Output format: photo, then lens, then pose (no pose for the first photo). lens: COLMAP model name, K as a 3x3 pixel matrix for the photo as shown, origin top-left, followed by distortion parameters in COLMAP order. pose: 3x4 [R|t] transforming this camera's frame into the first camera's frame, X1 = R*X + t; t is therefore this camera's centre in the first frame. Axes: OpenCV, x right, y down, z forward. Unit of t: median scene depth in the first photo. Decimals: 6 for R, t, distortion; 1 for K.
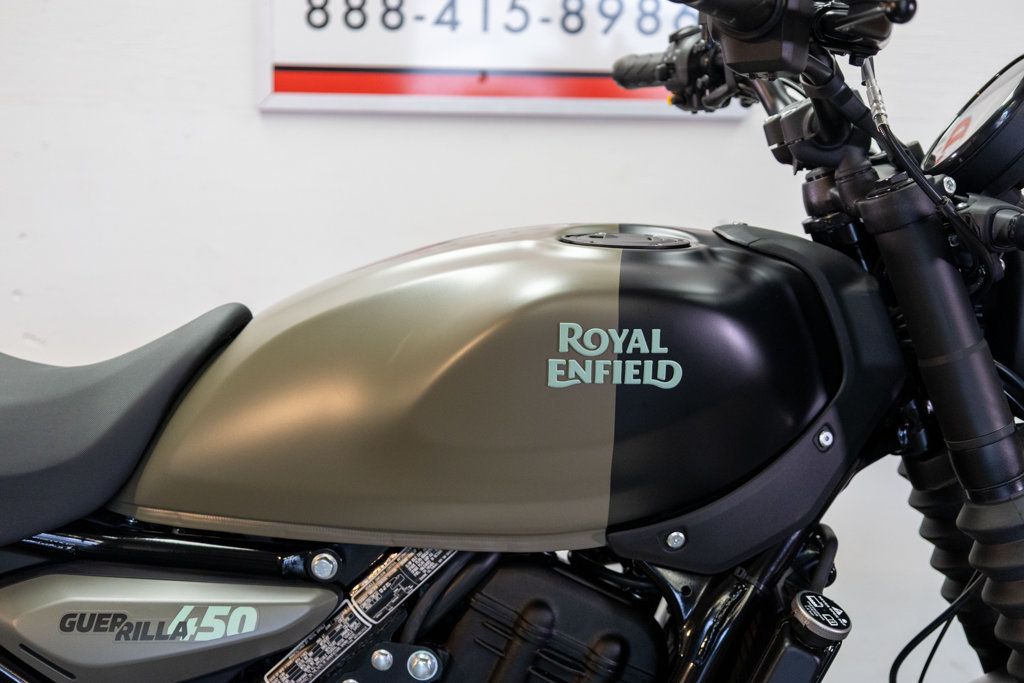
lens RADIAL K [[1483.3, 0, 510.7], [0, 1483.3, 346.0], [0, 0, 1]] dist [0.021419, 0.070226]
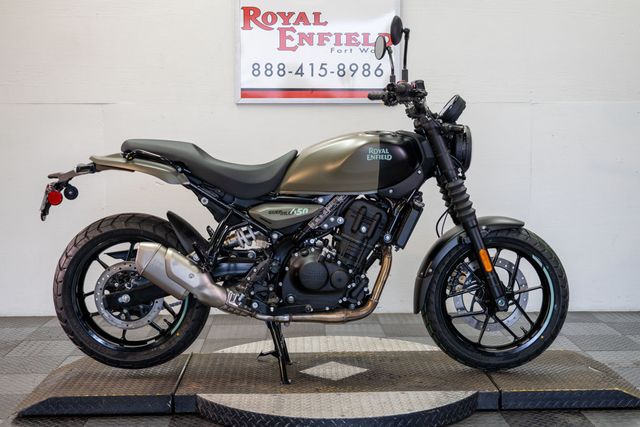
lens RADIAL K [[922.6, 0, 321.2], [0, 922.6, 214.6], [0, 0, 1]] dist [0.005495, 0.062496]
pose [[0.996833, -0.028117, 0.074391, -0.352641], [0.029784, 0.999328, -0.021385, 0.260991], [-0.073740, 0.023532, 0.997000, -2.066498]]
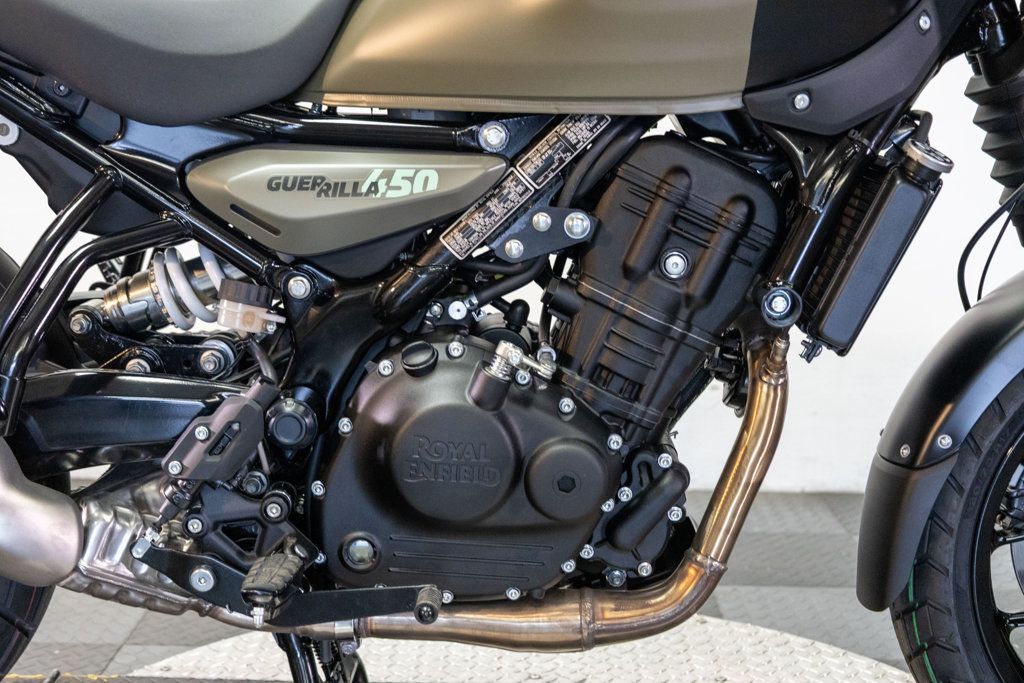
lens RADIAL K [[1476.2, 0, 513.9], [0, 1476.2, 343.2], [0, 0, 1]] dist [0.005495, 0.062496]
pose [[0.998922, -0.009650, 0.045403, -0.163089], [0.007198, 0.998523, 0.053860, 0.245974], [-0.045856, -0.053475, 0.997516, -0.154013]]
